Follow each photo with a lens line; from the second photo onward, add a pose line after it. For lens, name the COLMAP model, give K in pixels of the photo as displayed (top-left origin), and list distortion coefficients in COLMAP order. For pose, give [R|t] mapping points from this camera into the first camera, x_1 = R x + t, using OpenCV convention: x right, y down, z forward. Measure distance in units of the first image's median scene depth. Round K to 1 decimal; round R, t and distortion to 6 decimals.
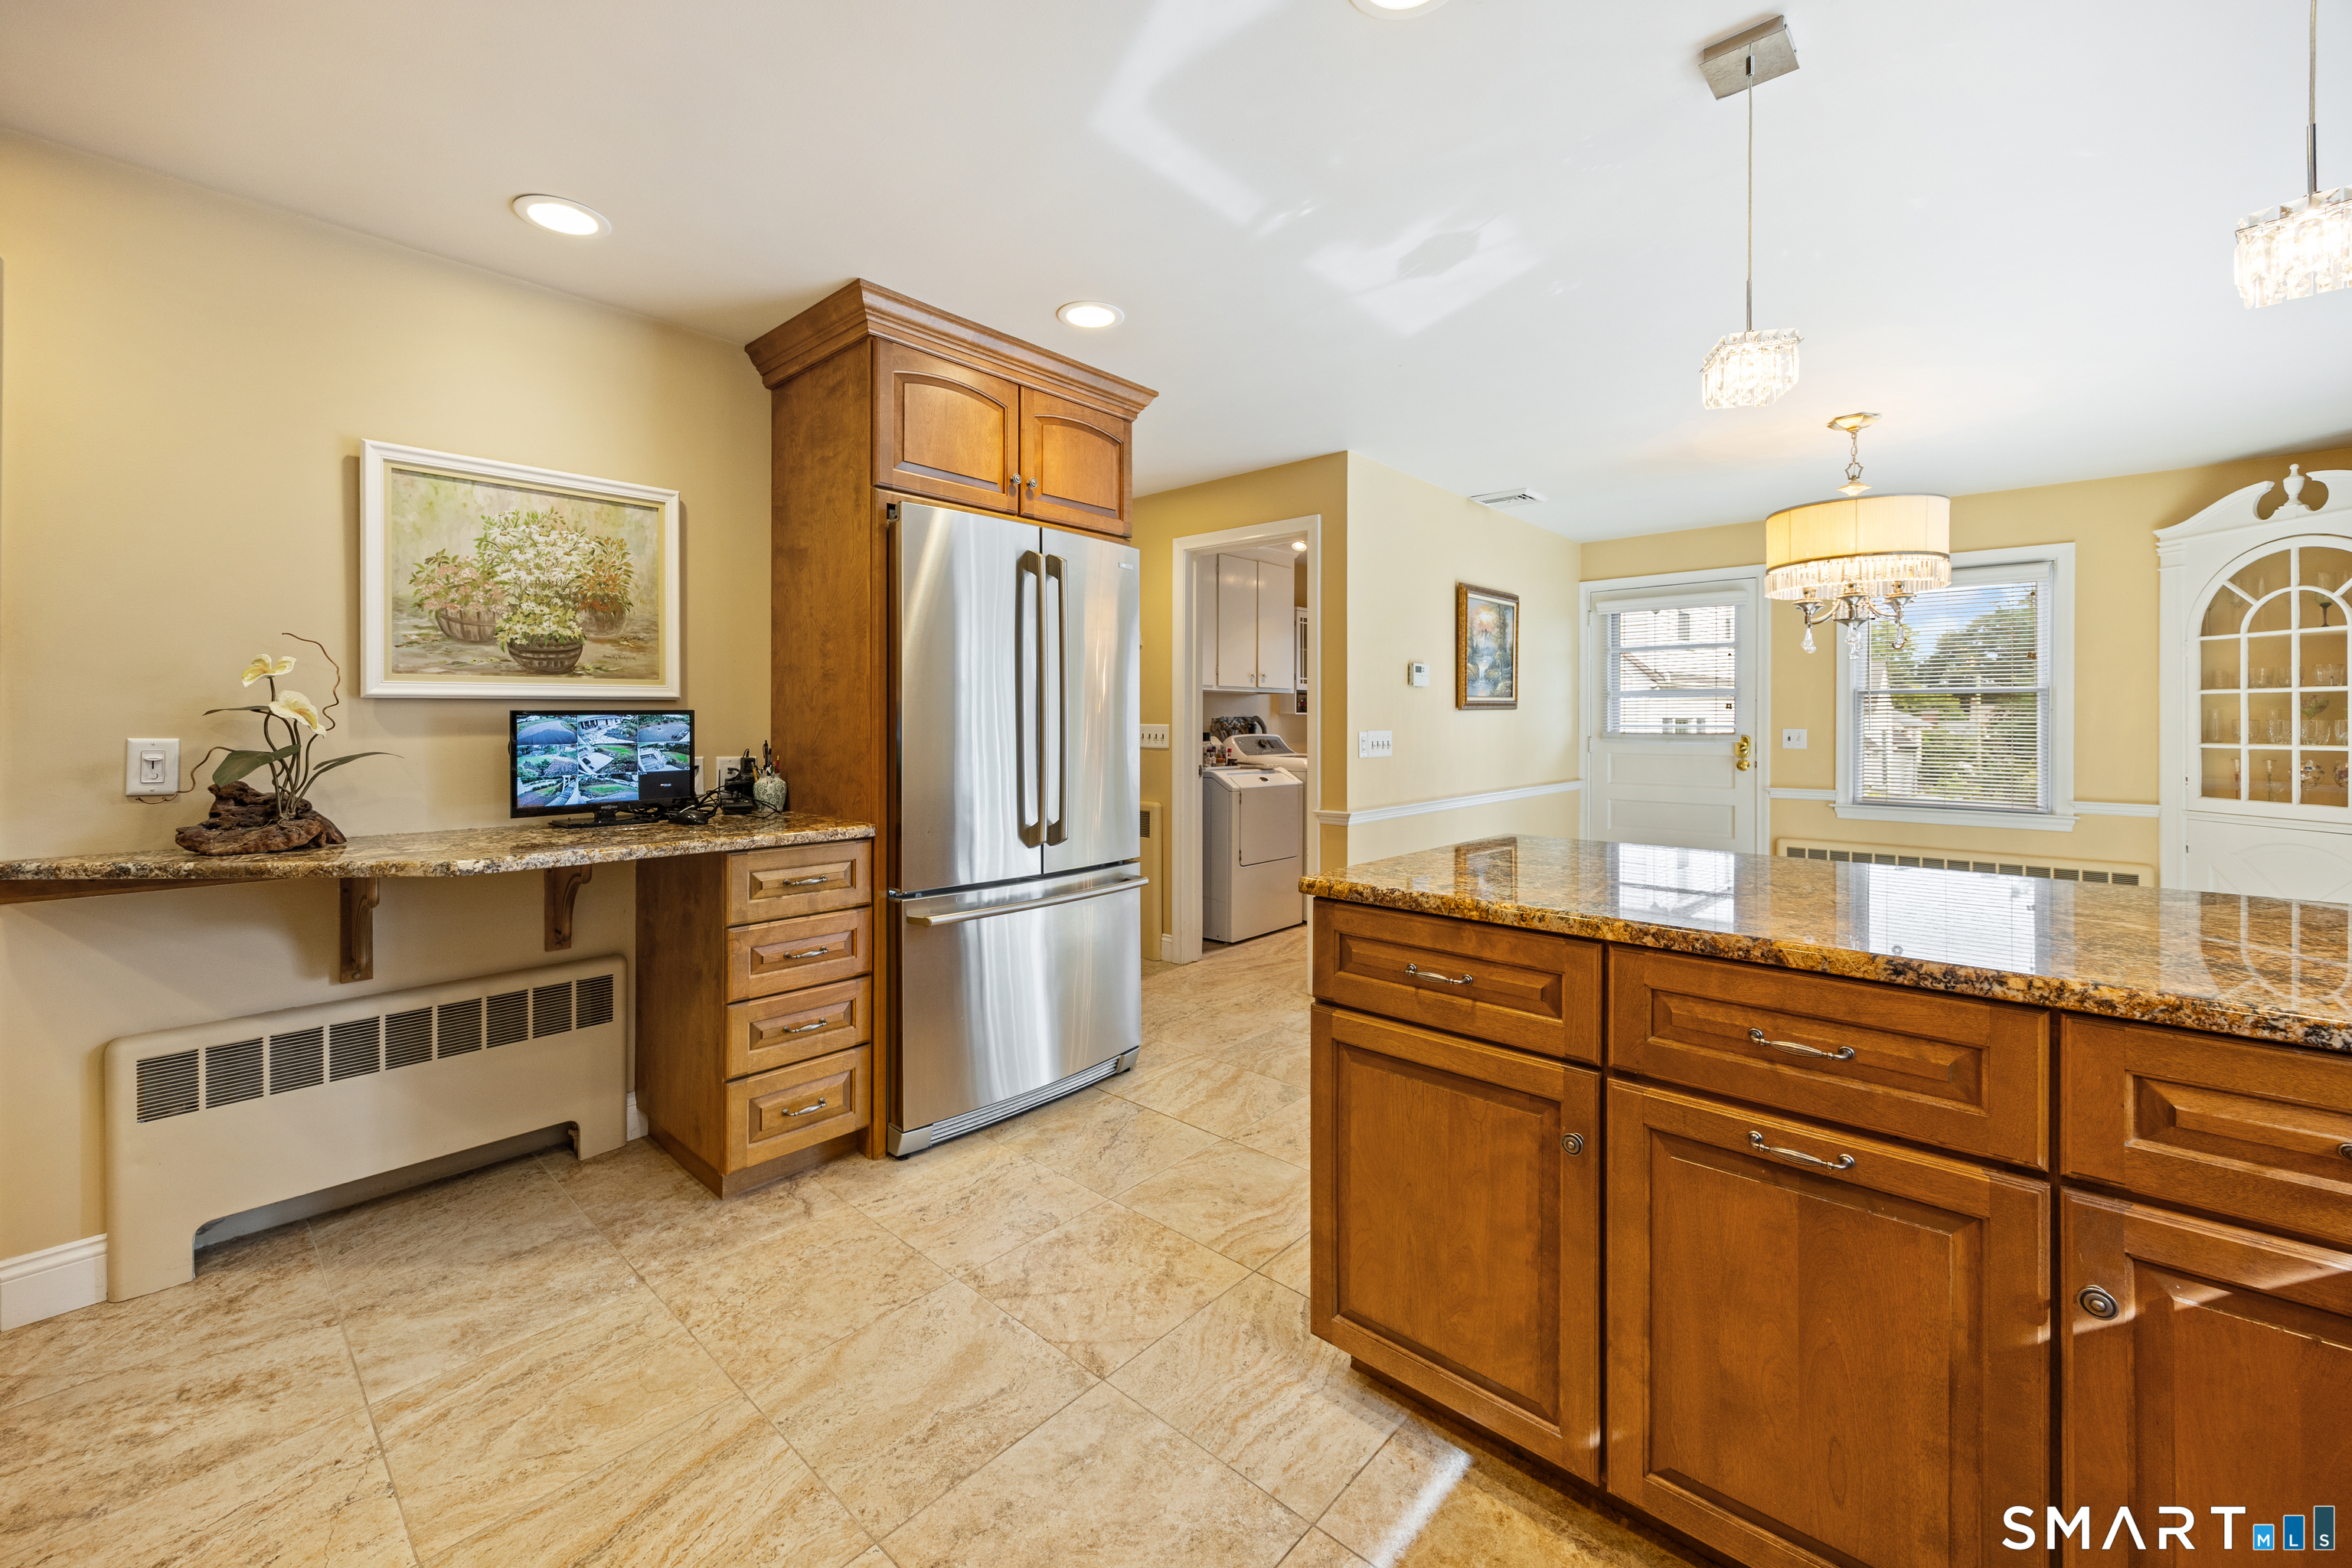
lens RADIAL K [[926.1, 0, 1154.8], [0, 926.1, 724.8], [0, 0, 1]] dist [-0.000933, -0.000401]
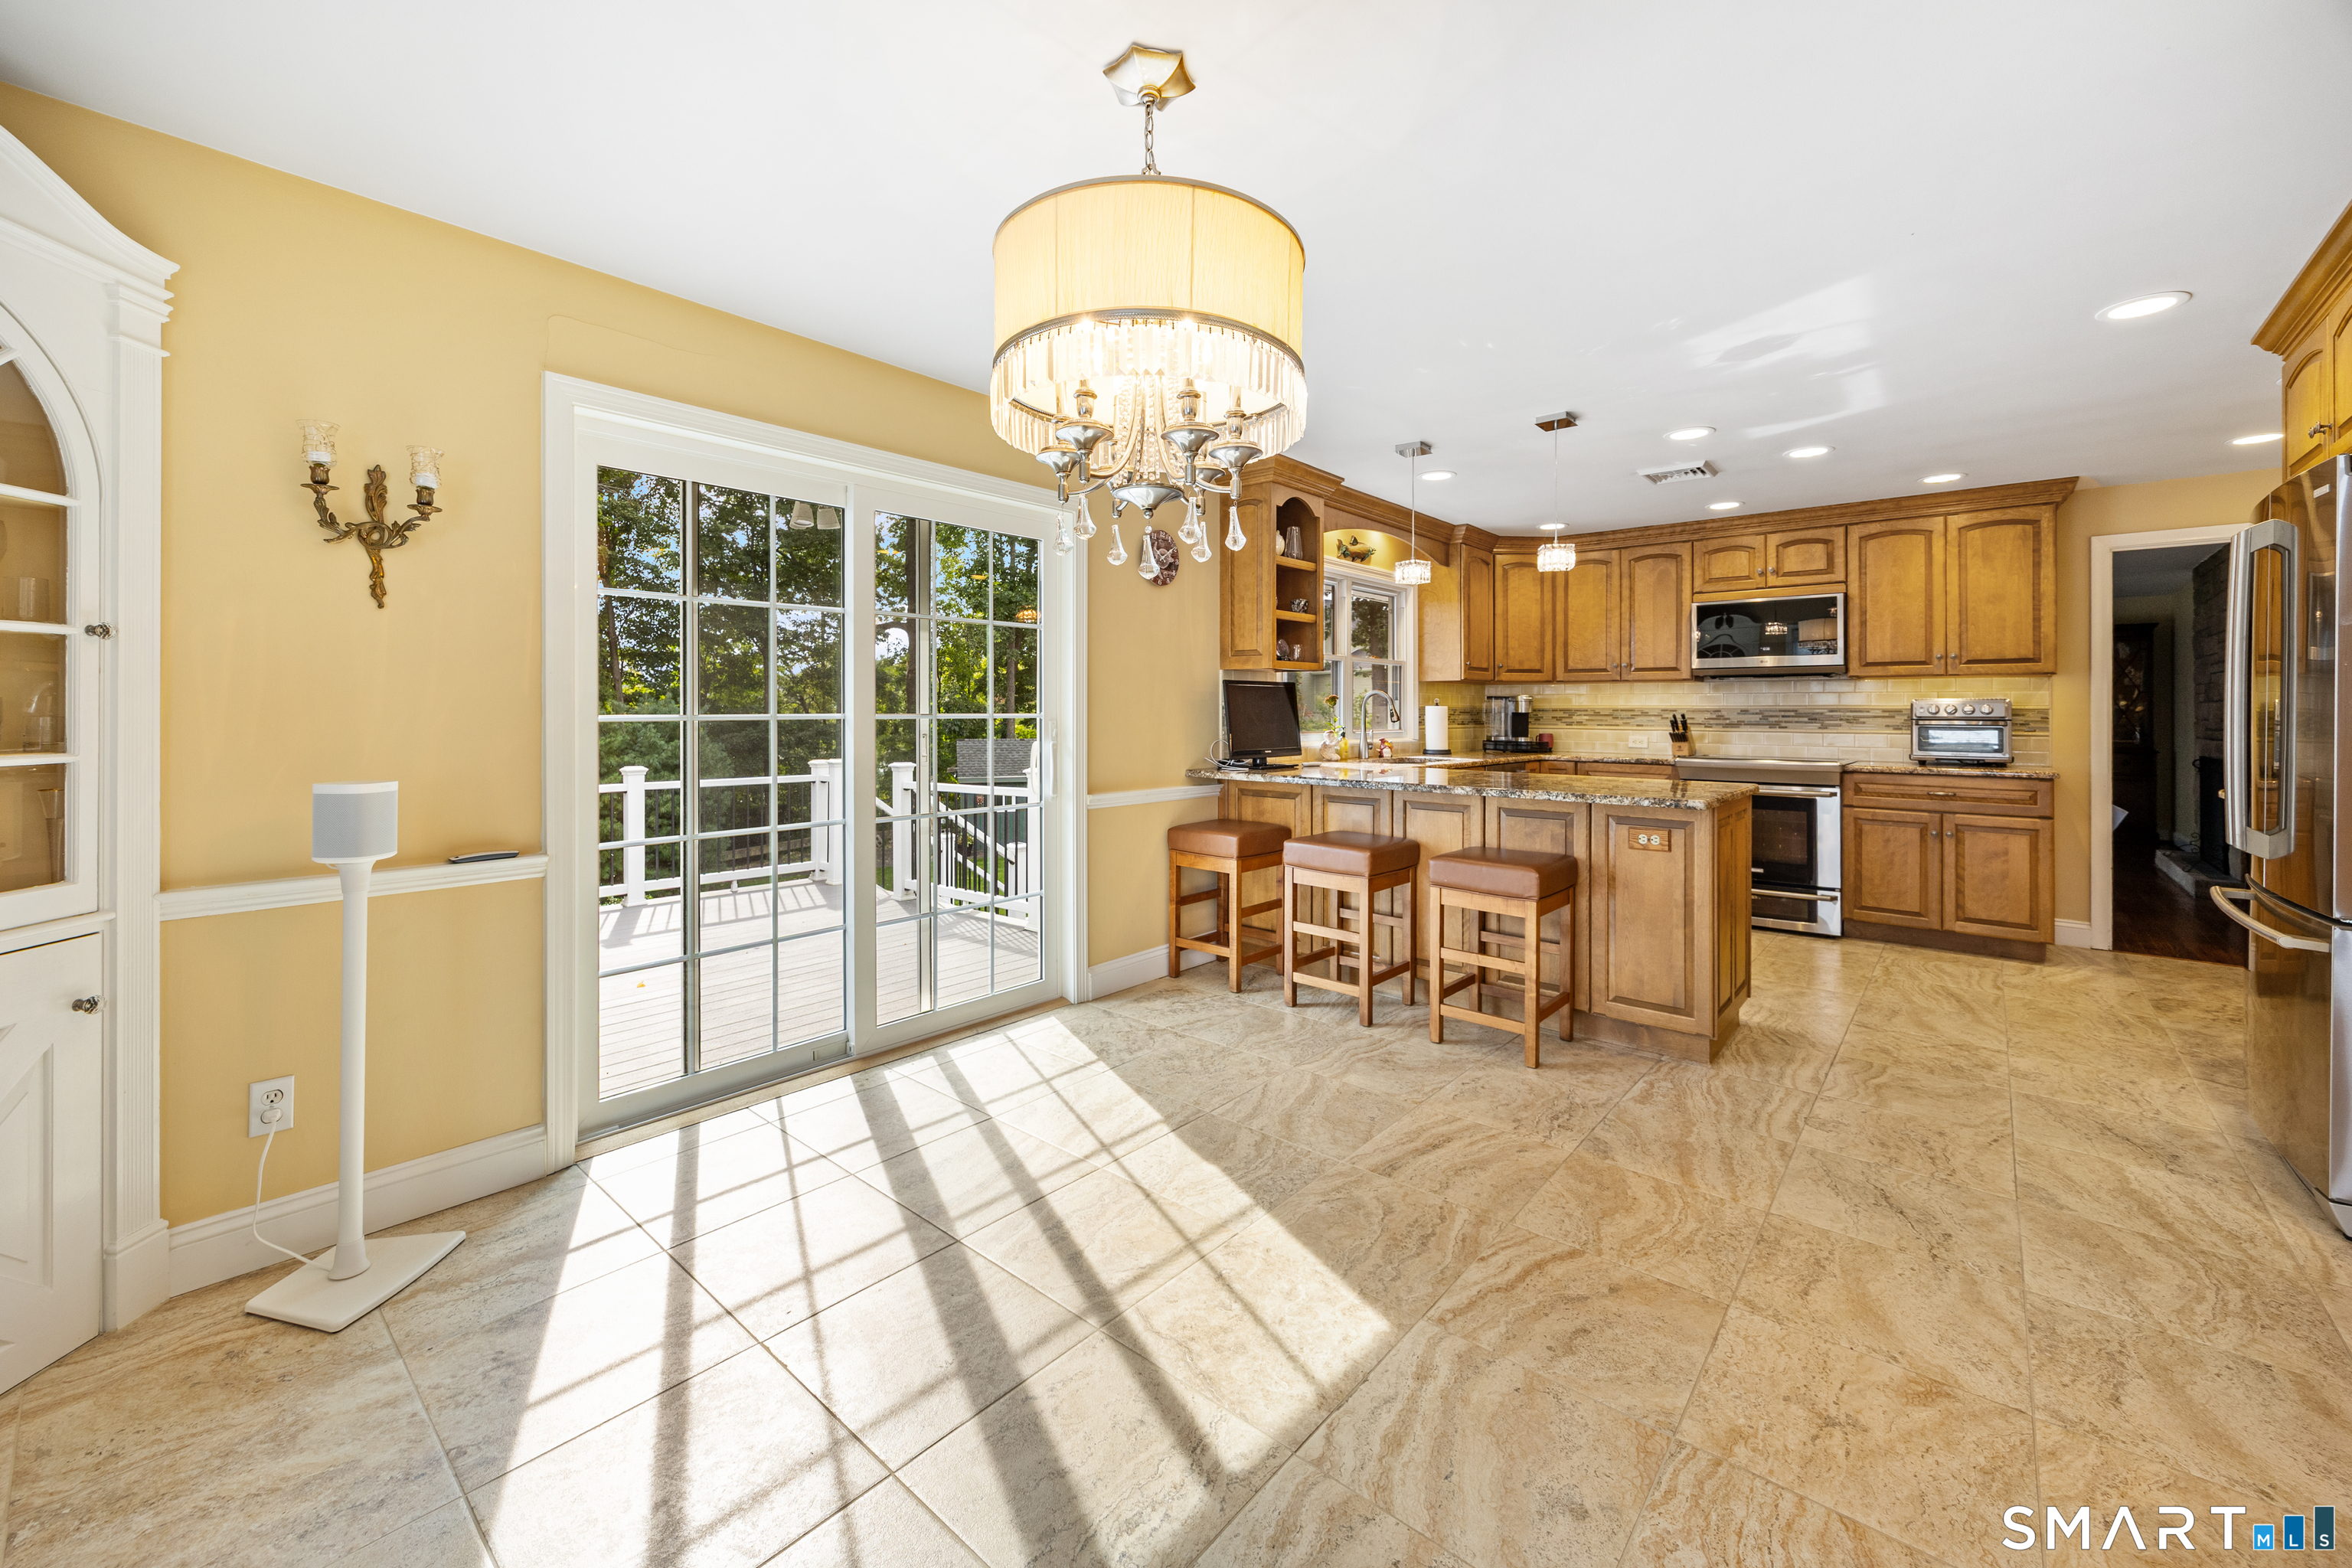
lens RADIAL K [[946.2, 0, 1165.3], [0, 946.2, 714.6], [0, 0, 1]] dist [0.003808, -0.001582]
pose [[-0.999237, -0.005758, -0.038636, 0.963197], [-0.006182, 0.999922, 0.010866, -0.005126], [0.038570, 0.011097, -0.999194, 1.867742]]
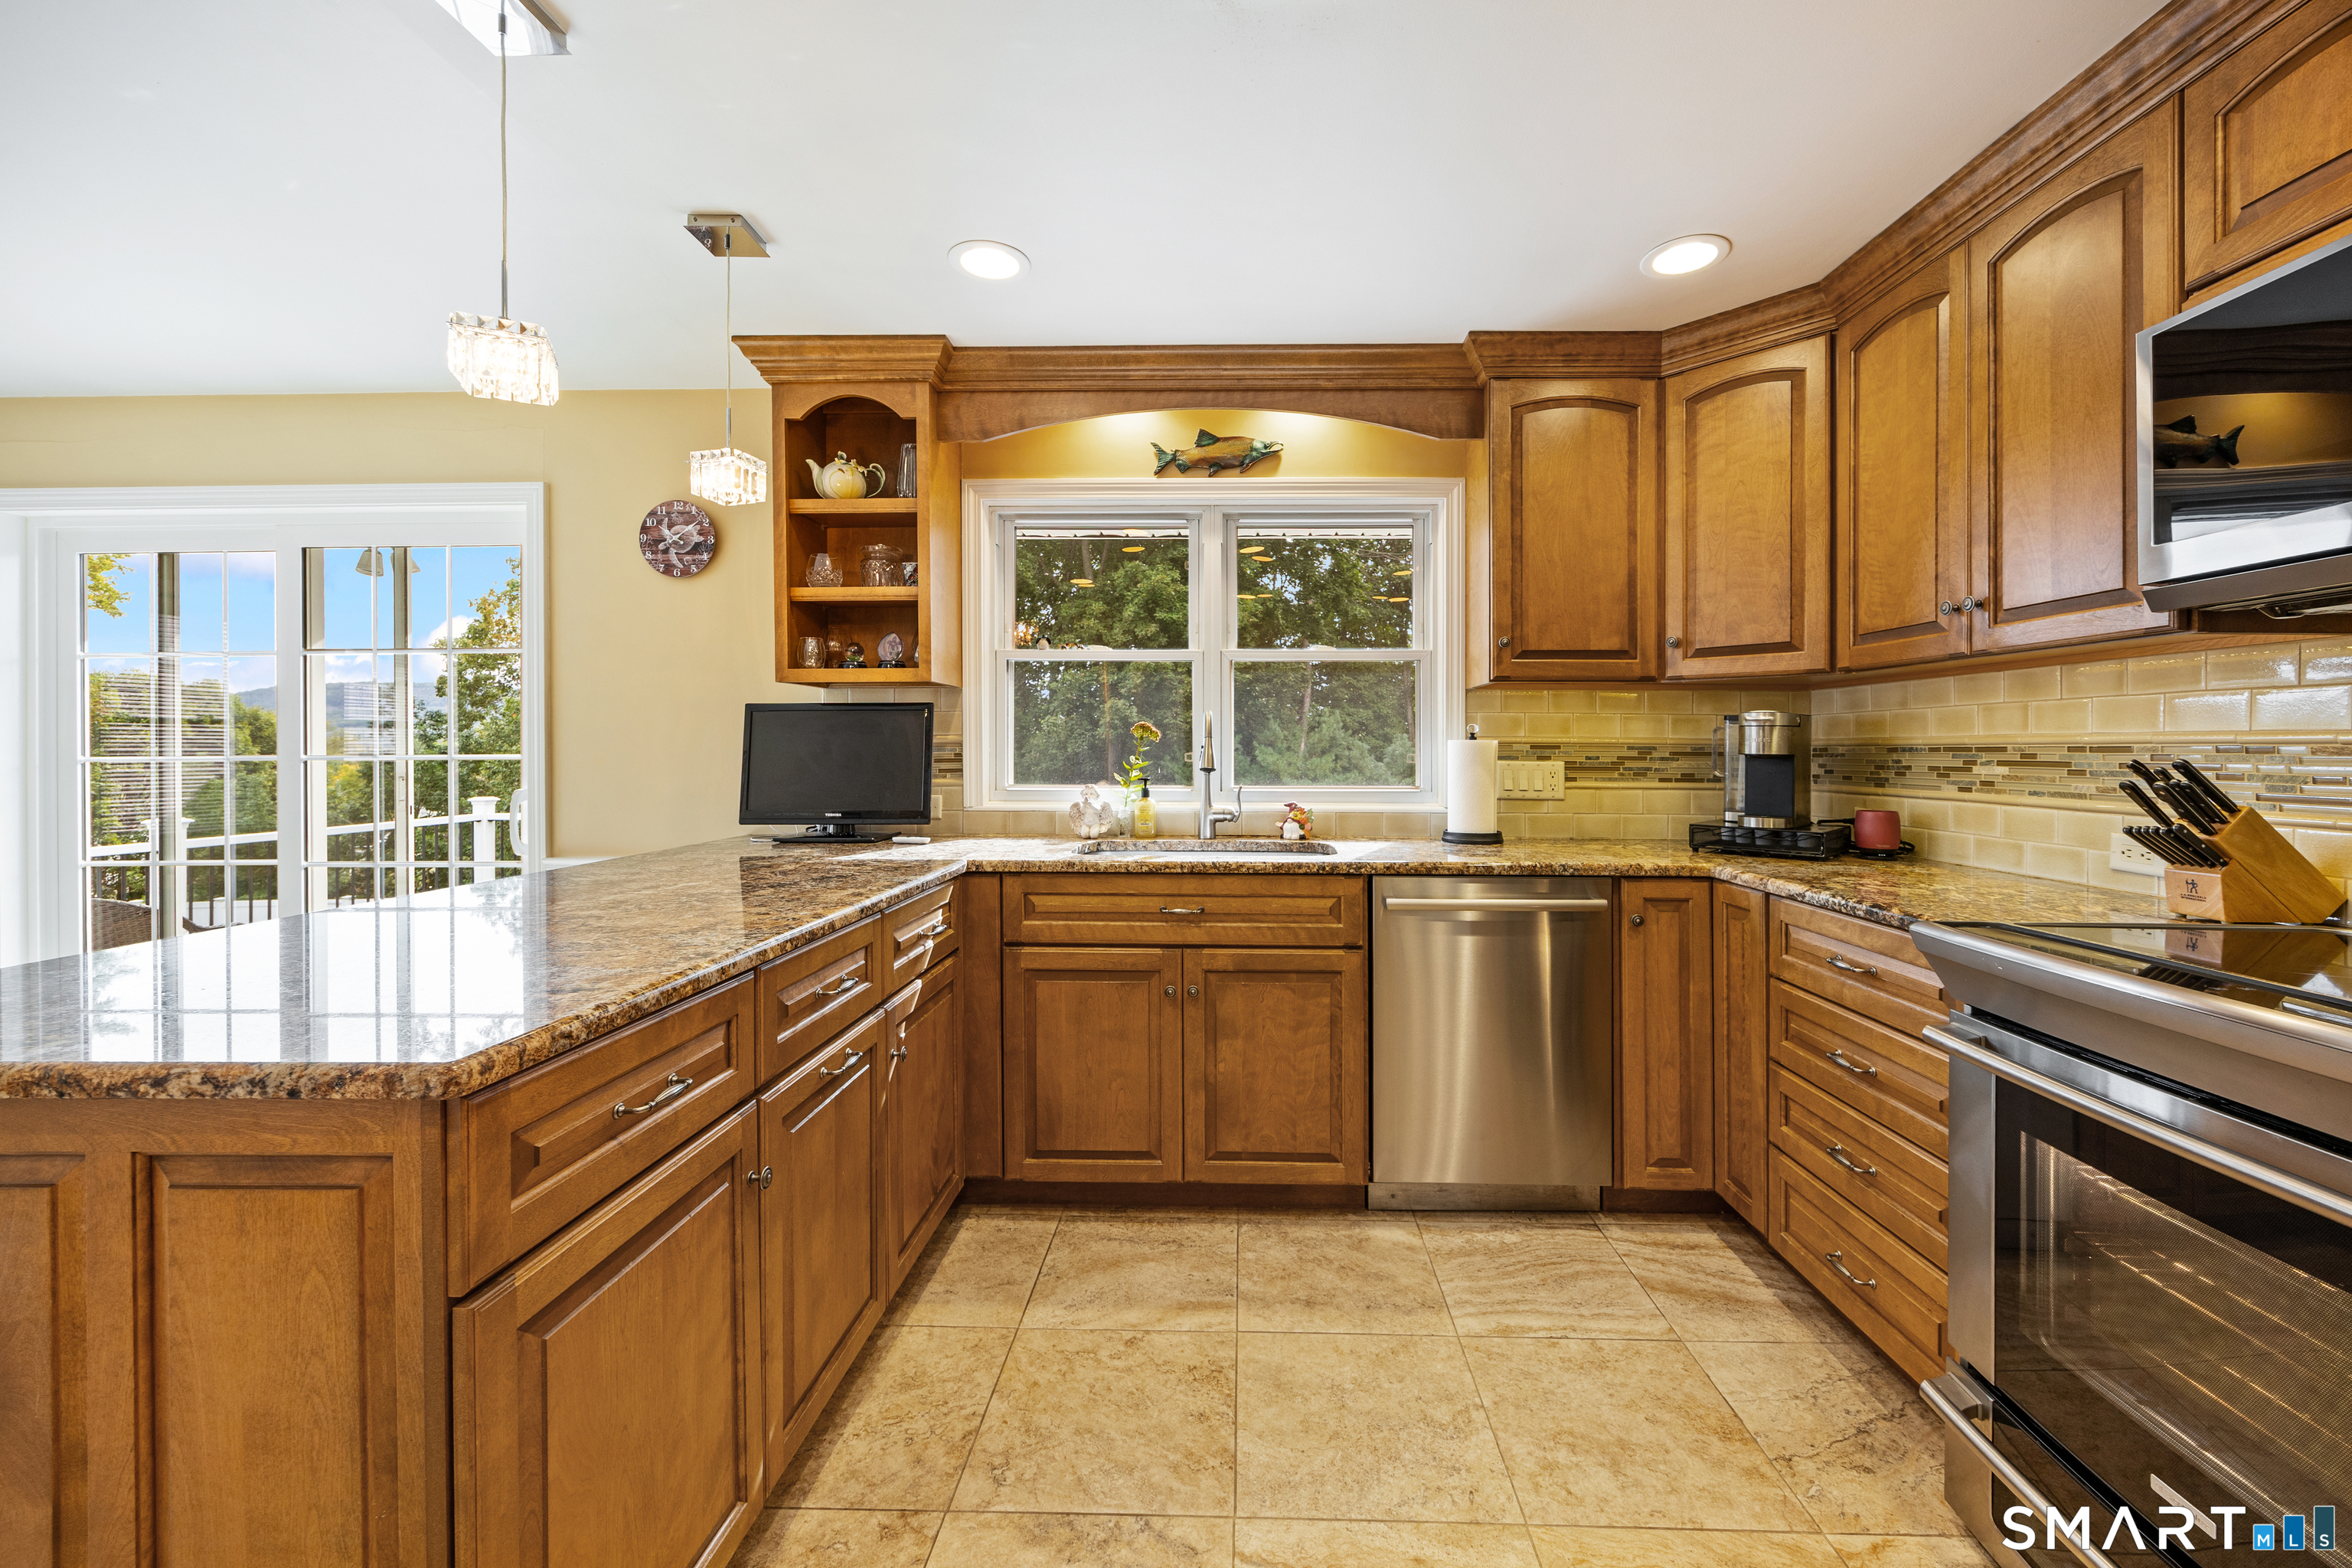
lens RADIAL K [[912.9, 0, 1228.4], [0, 912.9, 758.0], [0, 0, 1]] dist [-0.001046, 0.000981]
pose [[-0.666196, -0.012141, 0.745677, -0.281734], [0.001502, 0.999844, 0.017622, -0.003871], [-0.745775, 0.012860, -0.666074, 0.602818]]
